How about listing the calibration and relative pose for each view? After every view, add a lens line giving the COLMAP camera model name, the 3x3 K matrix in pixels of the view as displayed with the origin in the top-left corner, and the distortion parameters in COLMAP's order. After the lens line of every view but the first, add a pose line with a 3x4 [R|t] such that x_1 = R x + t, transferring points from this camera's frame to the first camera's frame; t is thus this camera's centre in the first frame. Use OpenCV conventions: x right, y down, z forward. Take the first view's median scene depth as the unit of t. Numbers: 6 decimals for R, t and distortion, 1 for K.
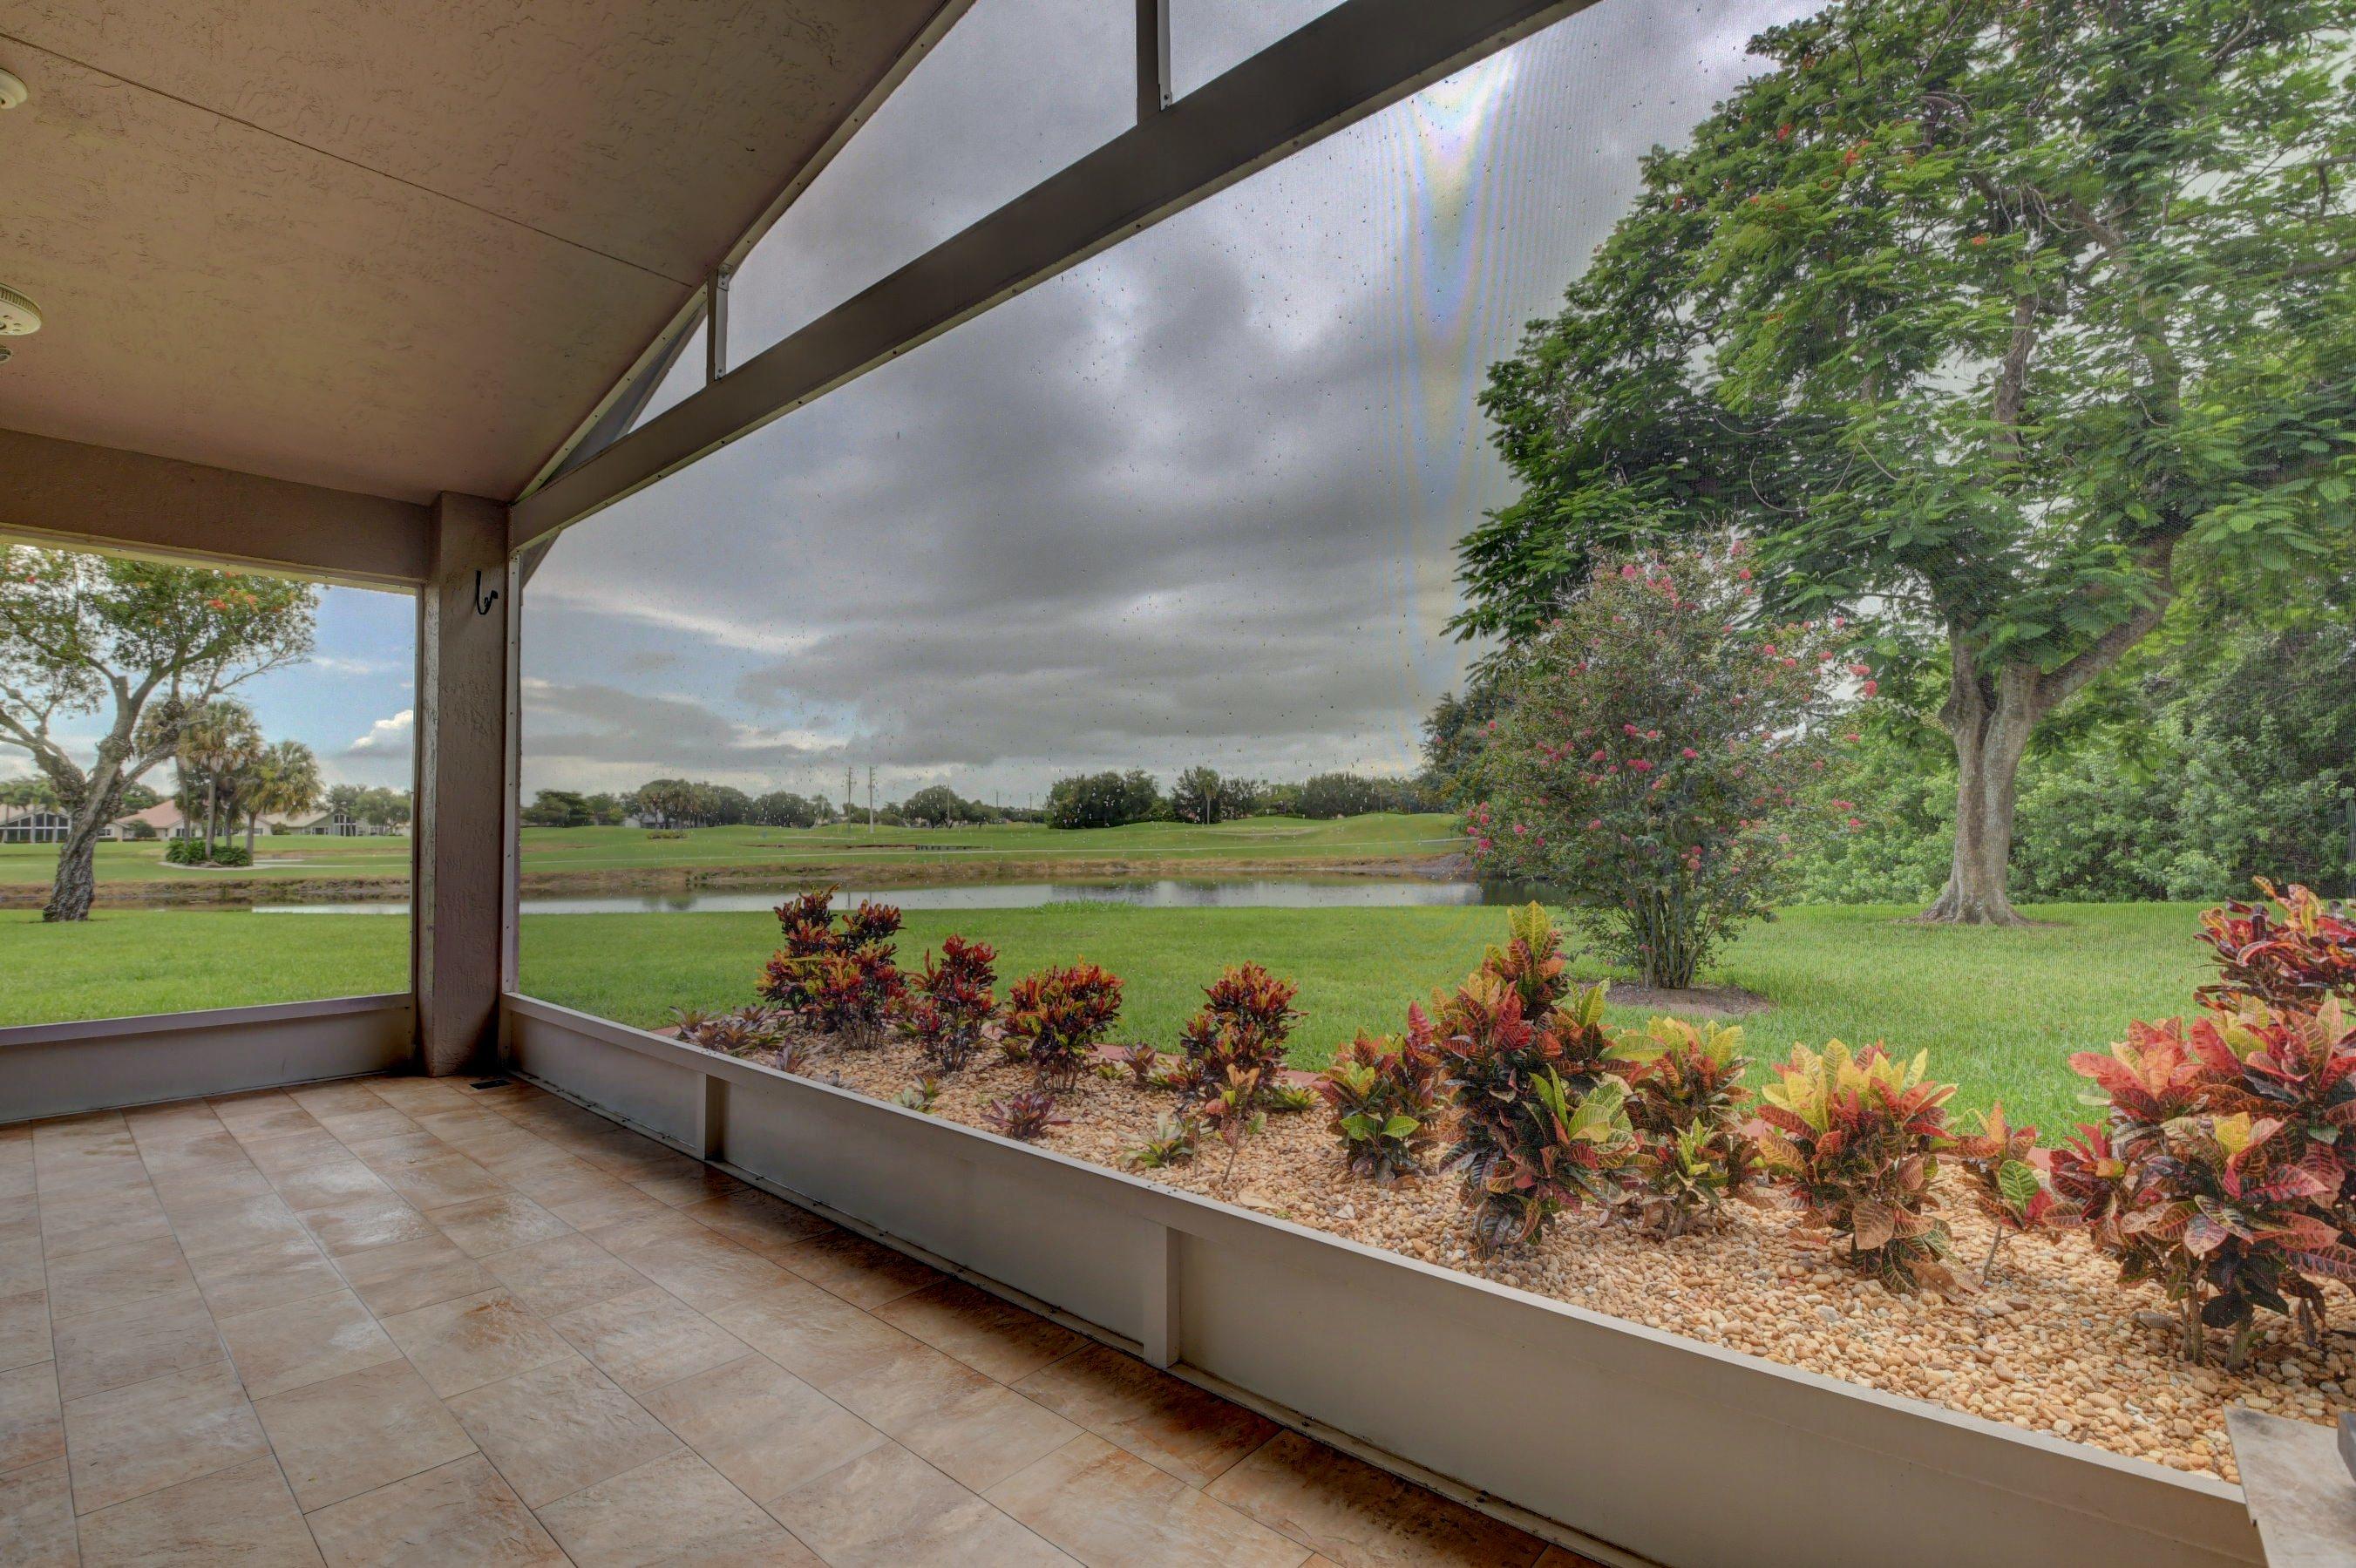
lens RADIAL K [[1062.6, 0, 1175.6], [0, 1062.6, 780.2], [0, 0, 1]] dist [-0.001868, -0.013687]
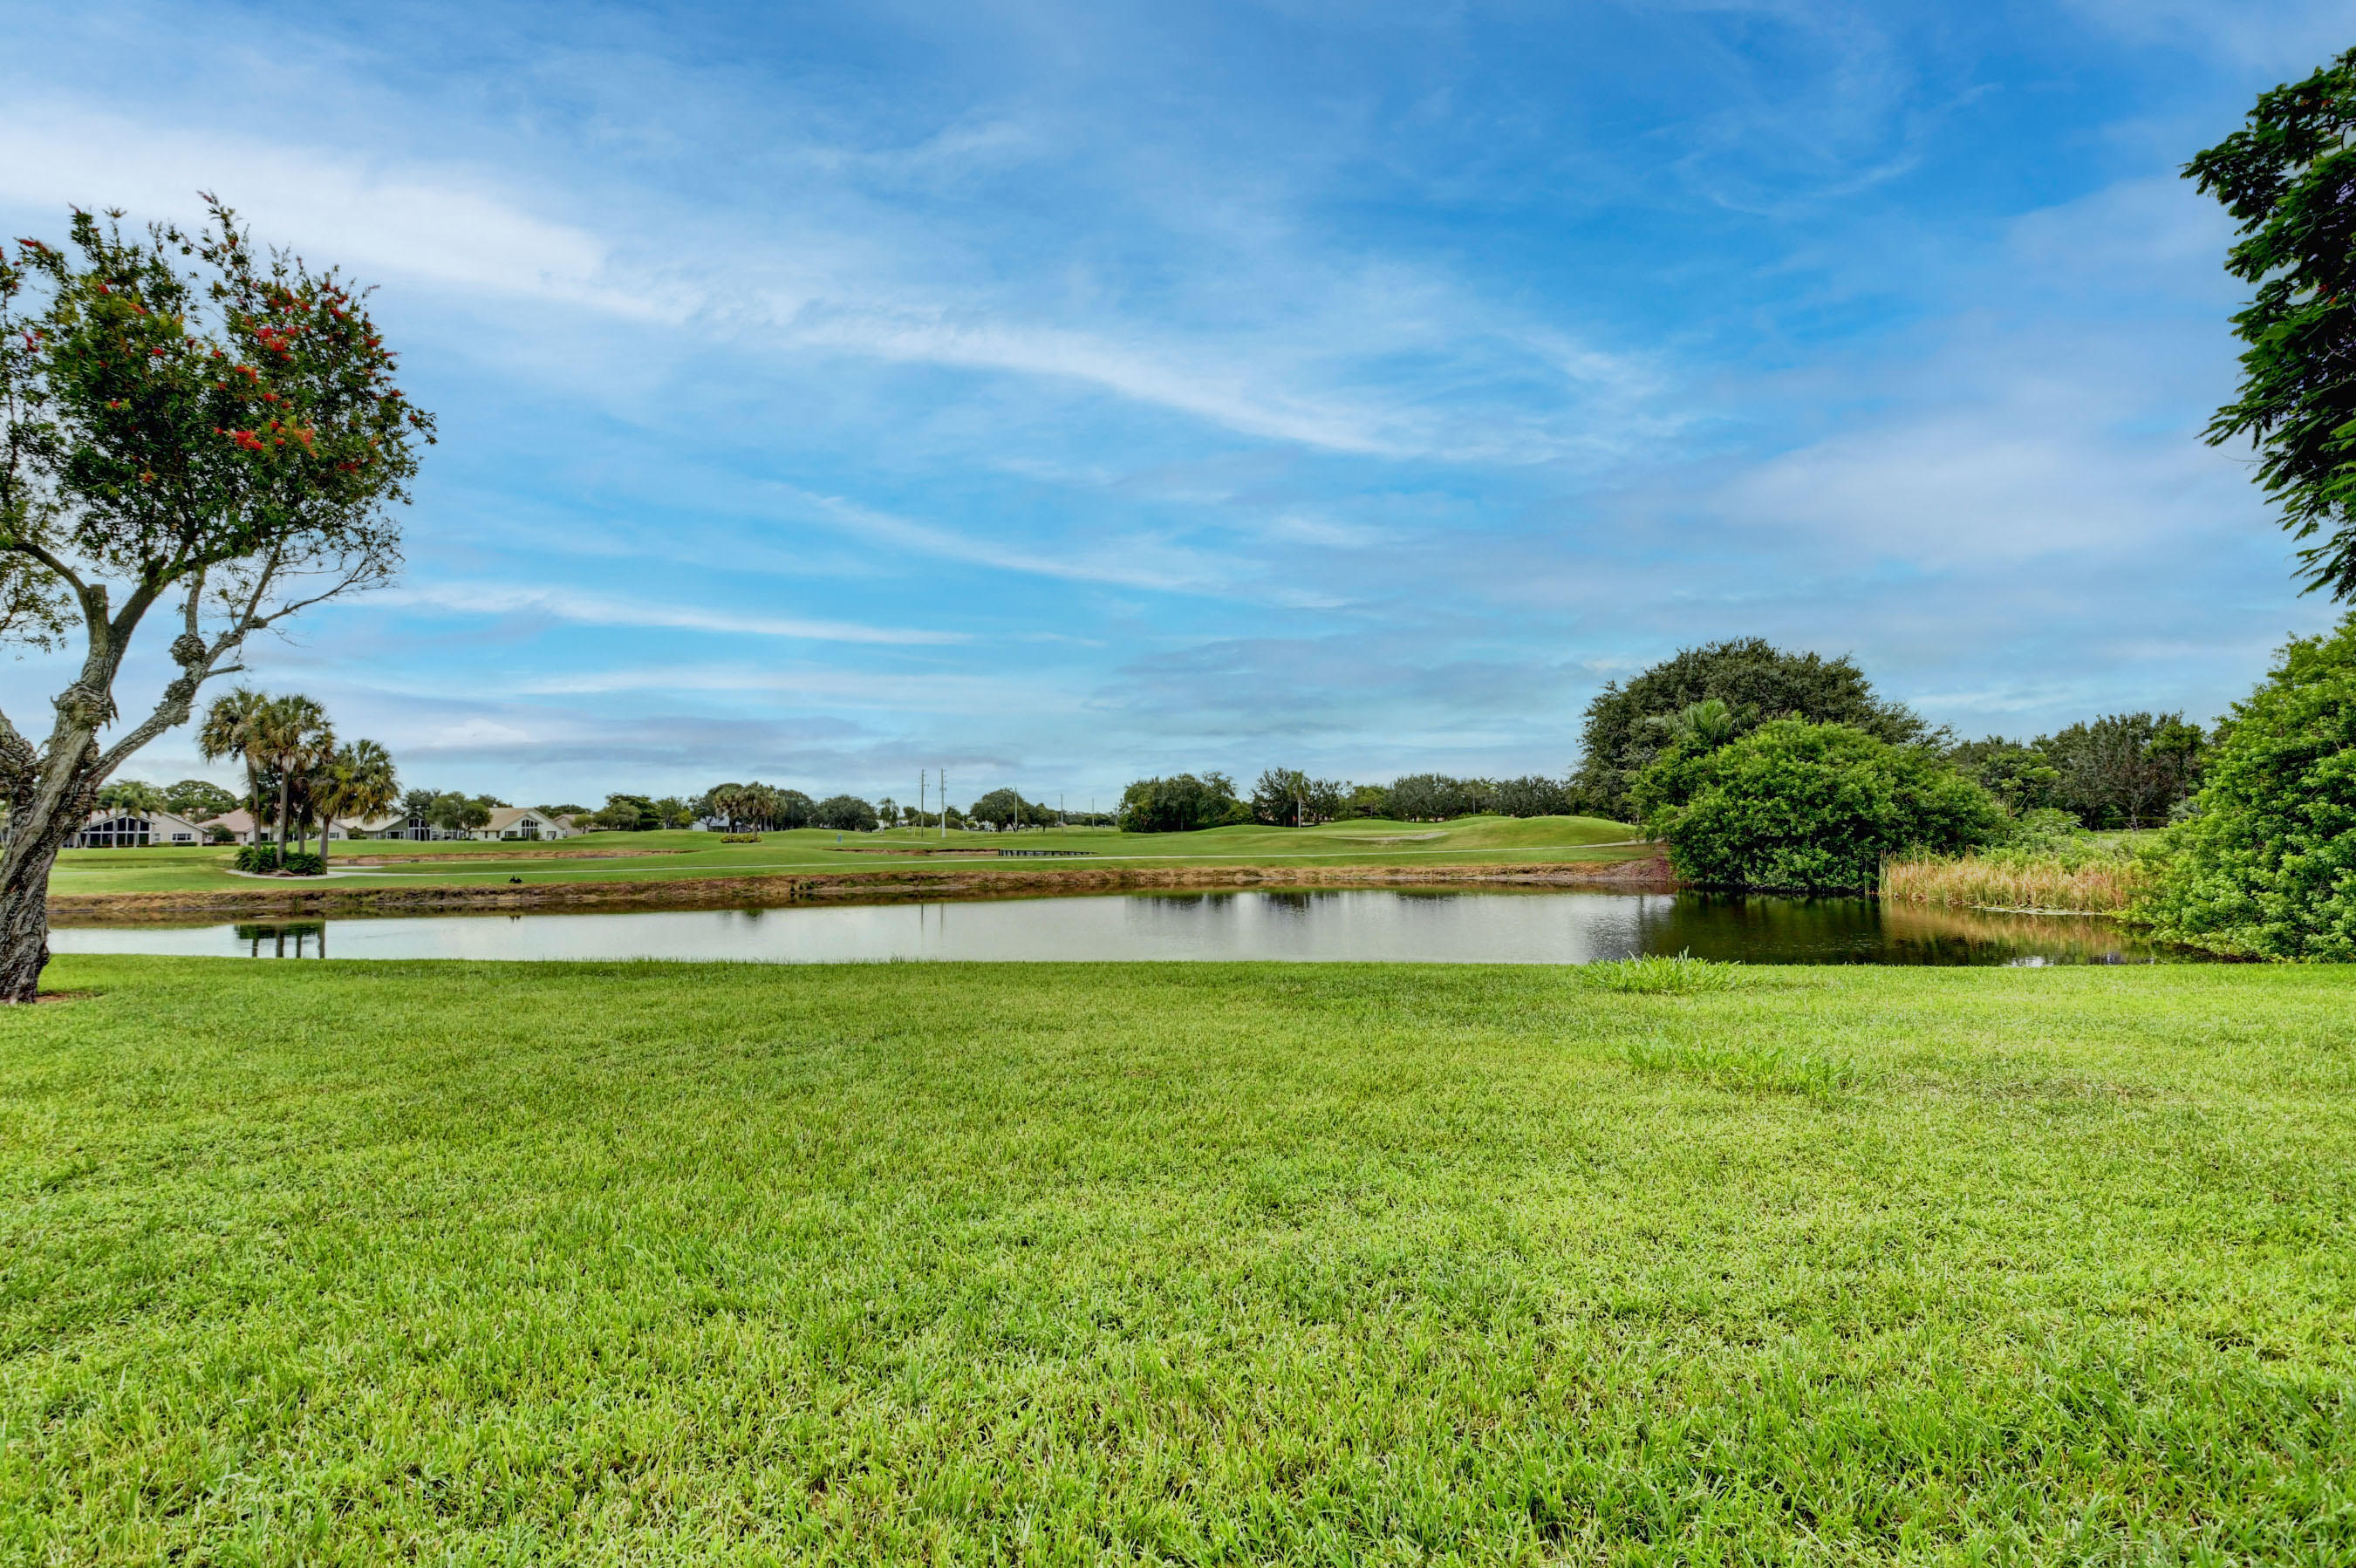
lens RADIAL K [[1048.7, 0, 1166.8], [0, 1048.7, 772.0], [0, 0, 1]] dist [0.001069, -0.014938]
pose [[0.999001, -0.003173, -0.044565, -0.087336], [0.002675, 0.999933, -0.011237, 0.003611], [0.044598, 0.011107, 0.998943, 0.103500]]
